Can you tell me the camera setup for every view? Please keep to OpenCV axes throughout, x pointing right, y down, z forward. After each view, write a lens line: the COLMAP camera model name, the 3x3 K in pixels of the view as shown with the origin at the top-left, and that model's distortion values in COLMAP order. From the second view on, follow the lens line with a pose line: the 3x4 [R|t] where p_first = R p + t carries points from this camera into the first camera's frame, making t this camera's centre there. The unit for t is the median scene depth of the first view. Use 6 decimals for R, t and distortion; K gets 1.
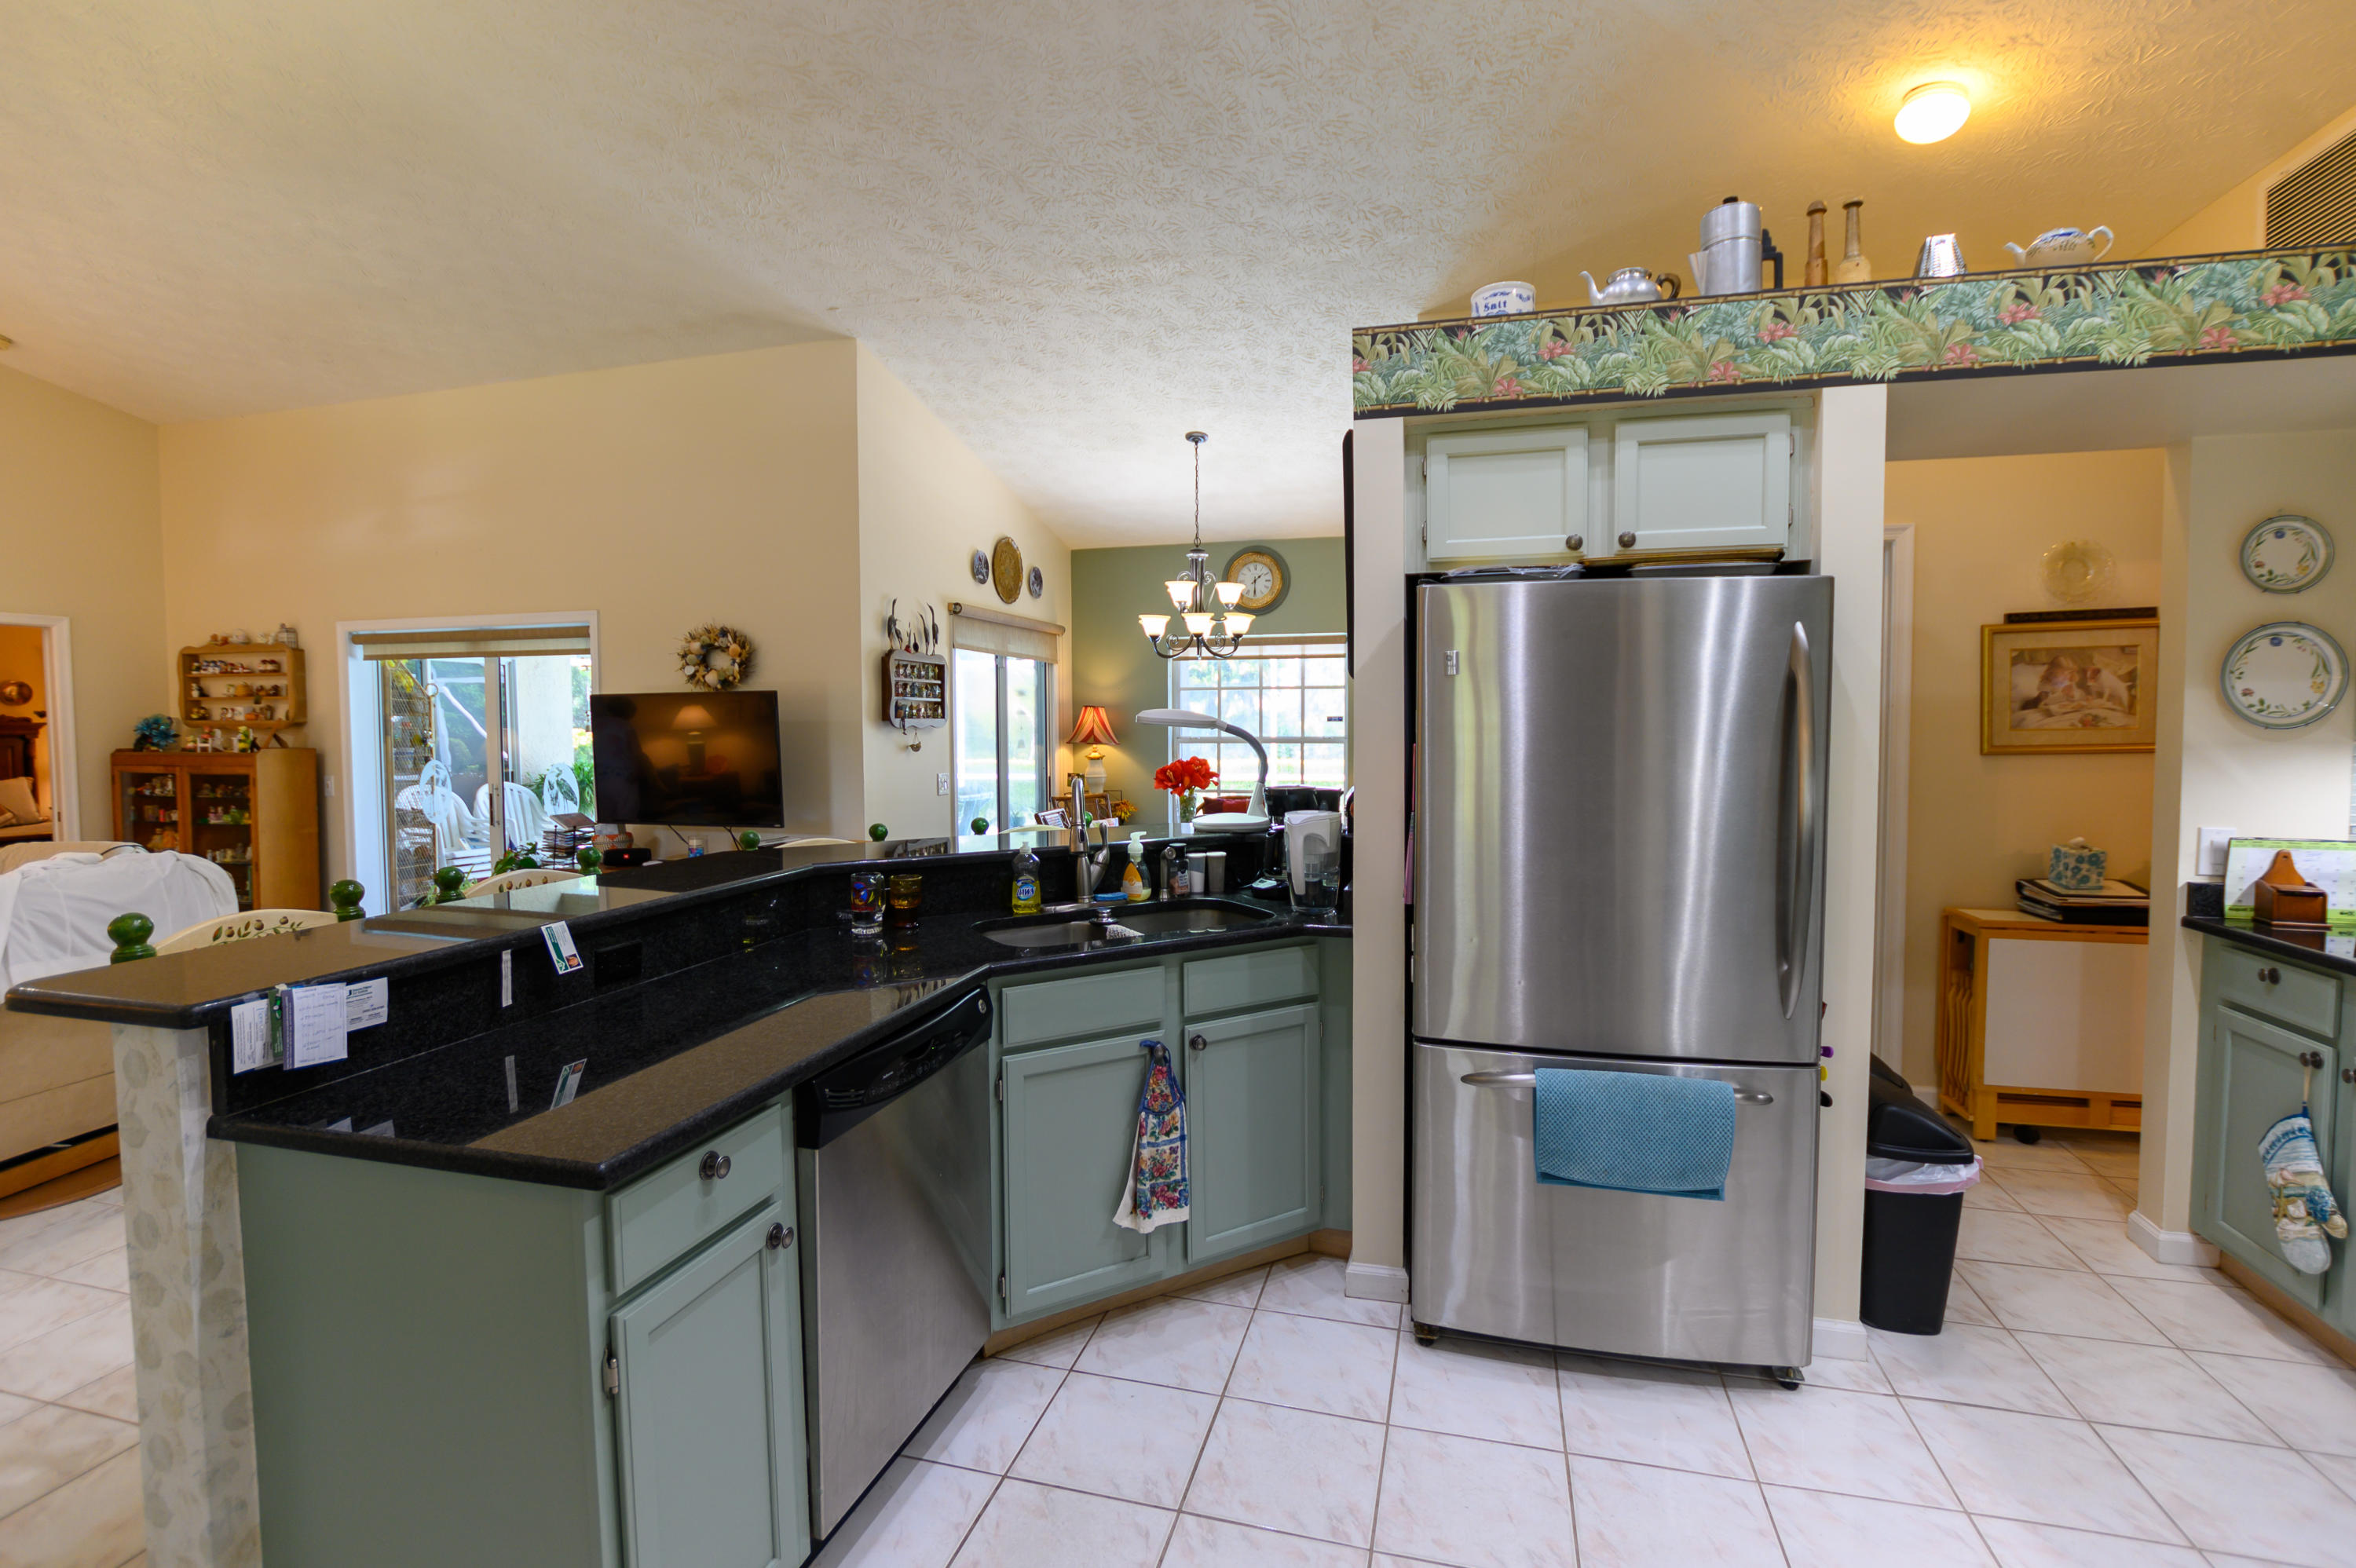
lens RADIAL K [[1046.2, 0, 1182.6], [0, 1046.2, 774.0], [0, 0, 1]] dist [-0.029889, 0.000911]
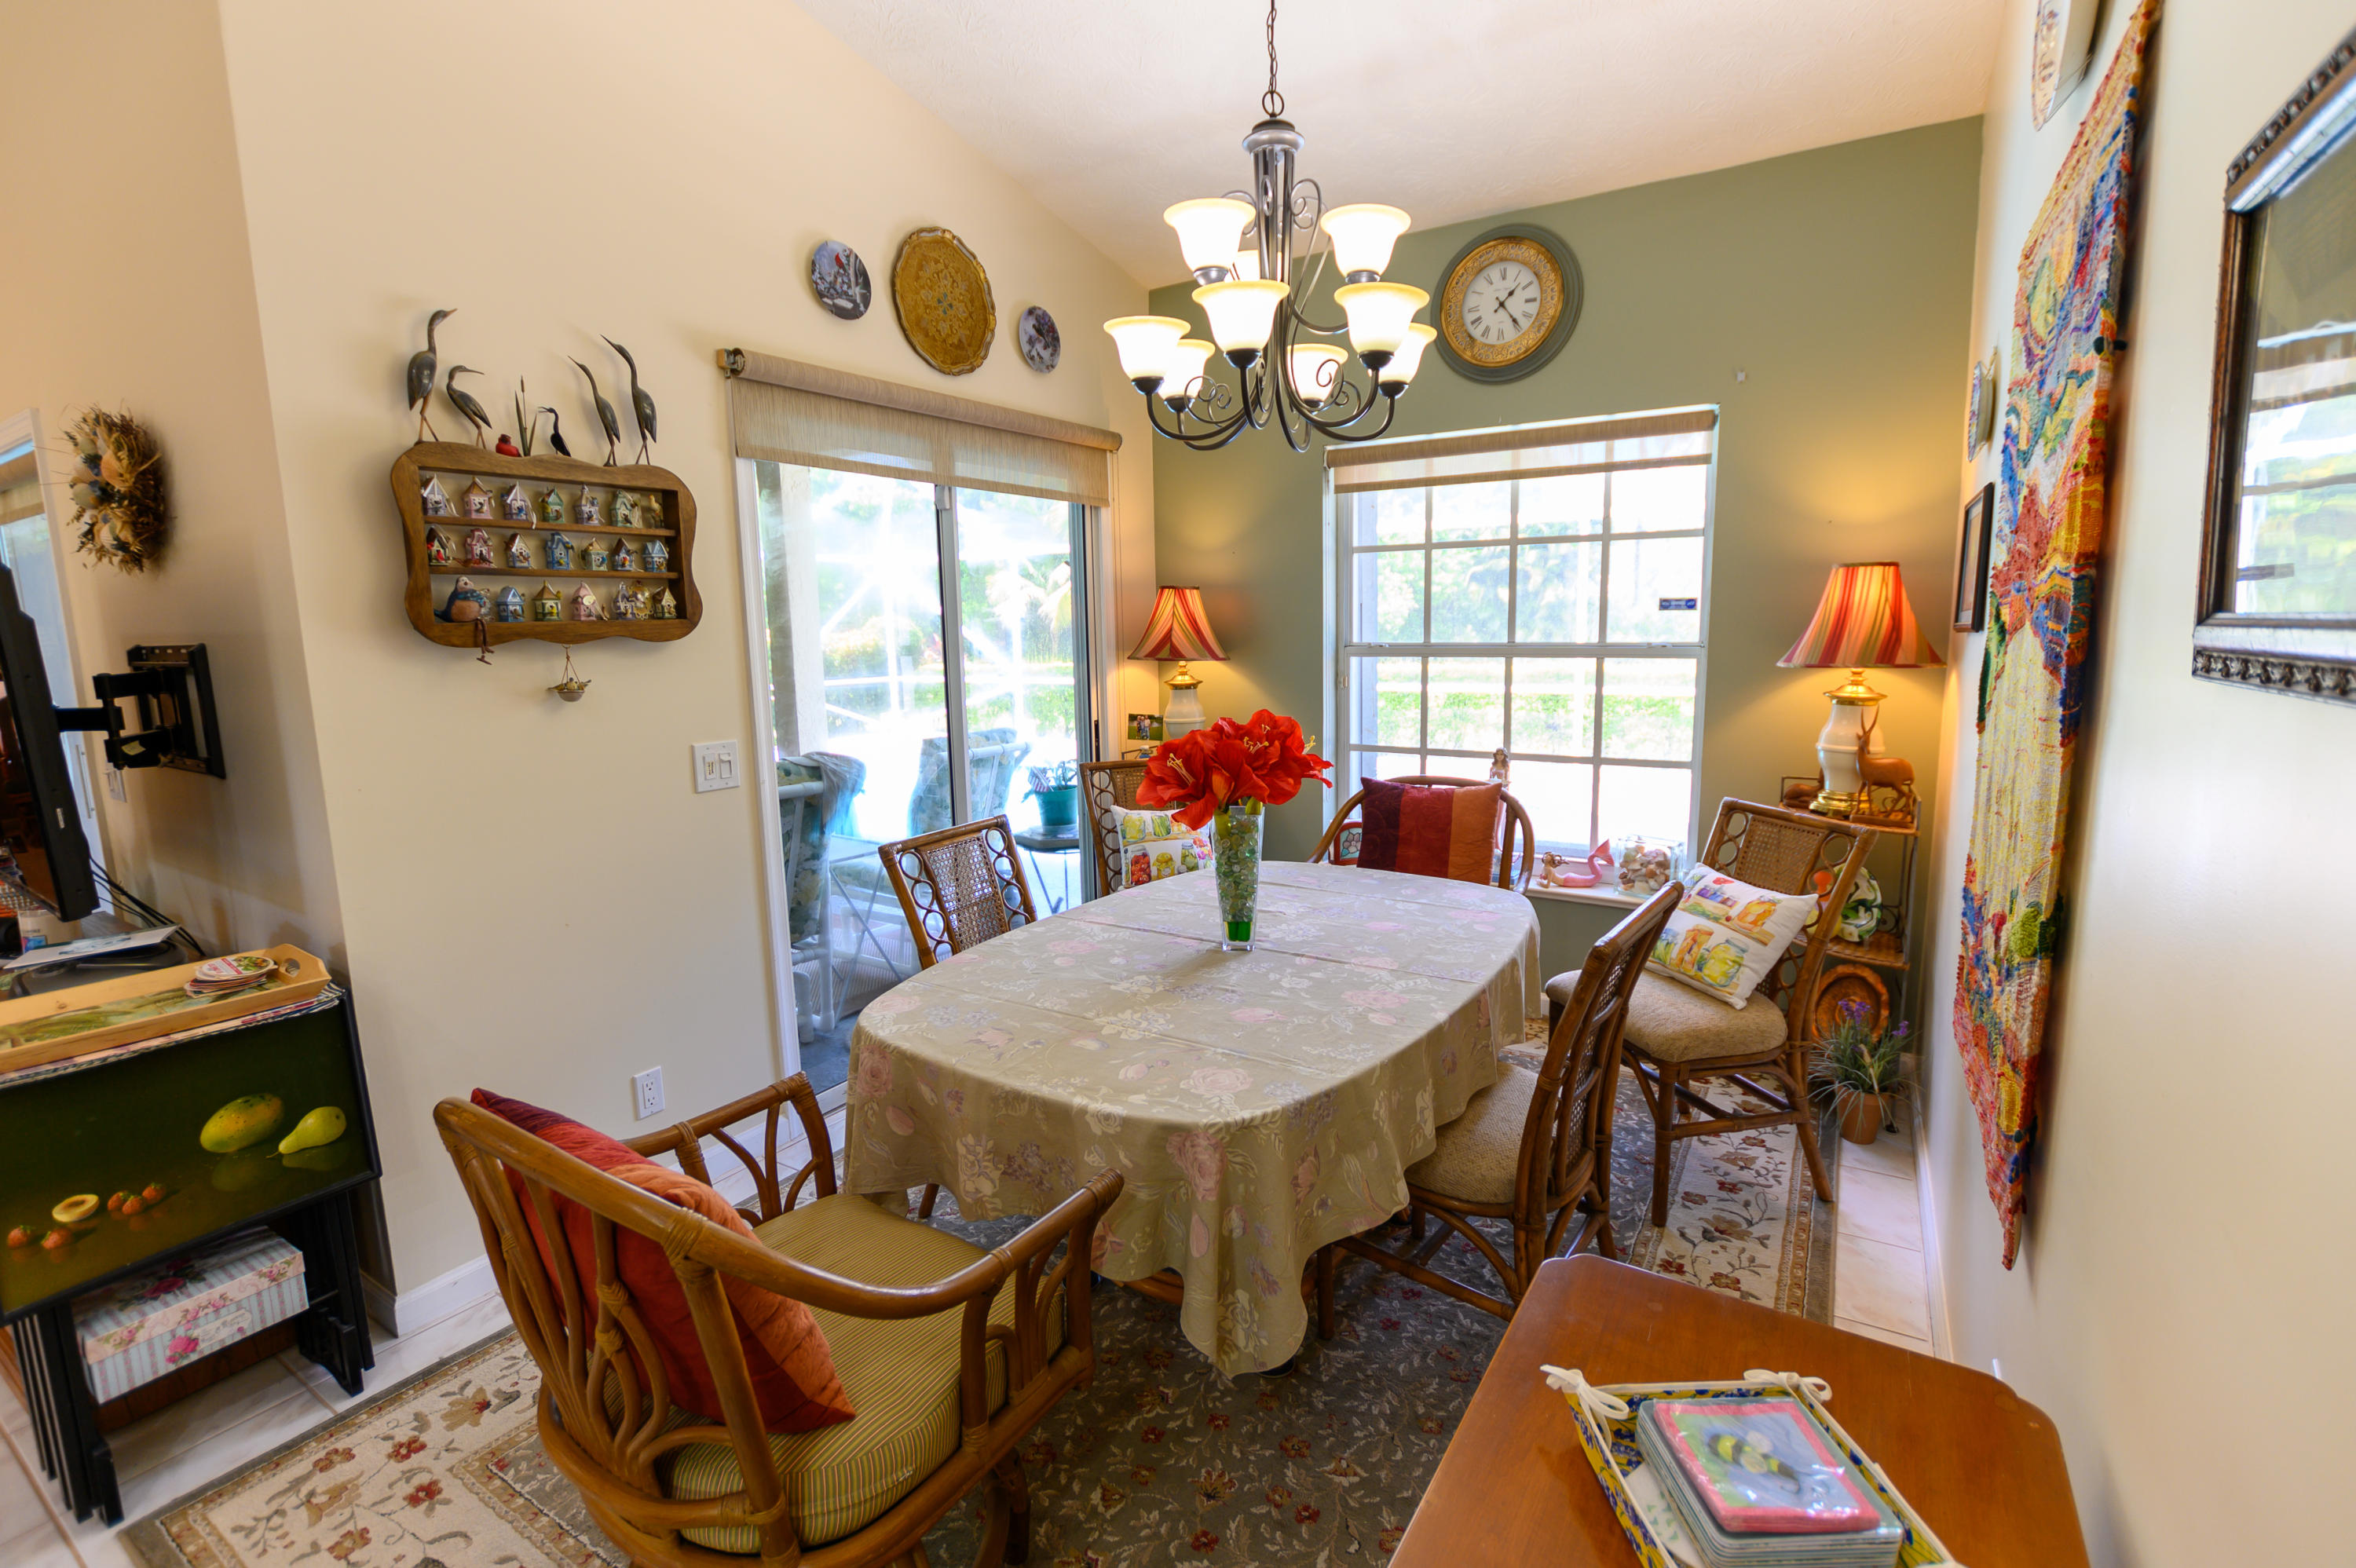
lens RADIAL K [[1046.2, 0, 1190.4], [0, 1046.2, 772.7], [0, 0, 1]] dist [-0.029889, 0.000911]
pose [[0.958946, 0.028395, -0.282162, 0.075238], [0.000813, 0.994695, 0.102862, -0.027621], [0.283586, -0.098869, 0.953836, 0.522999]]
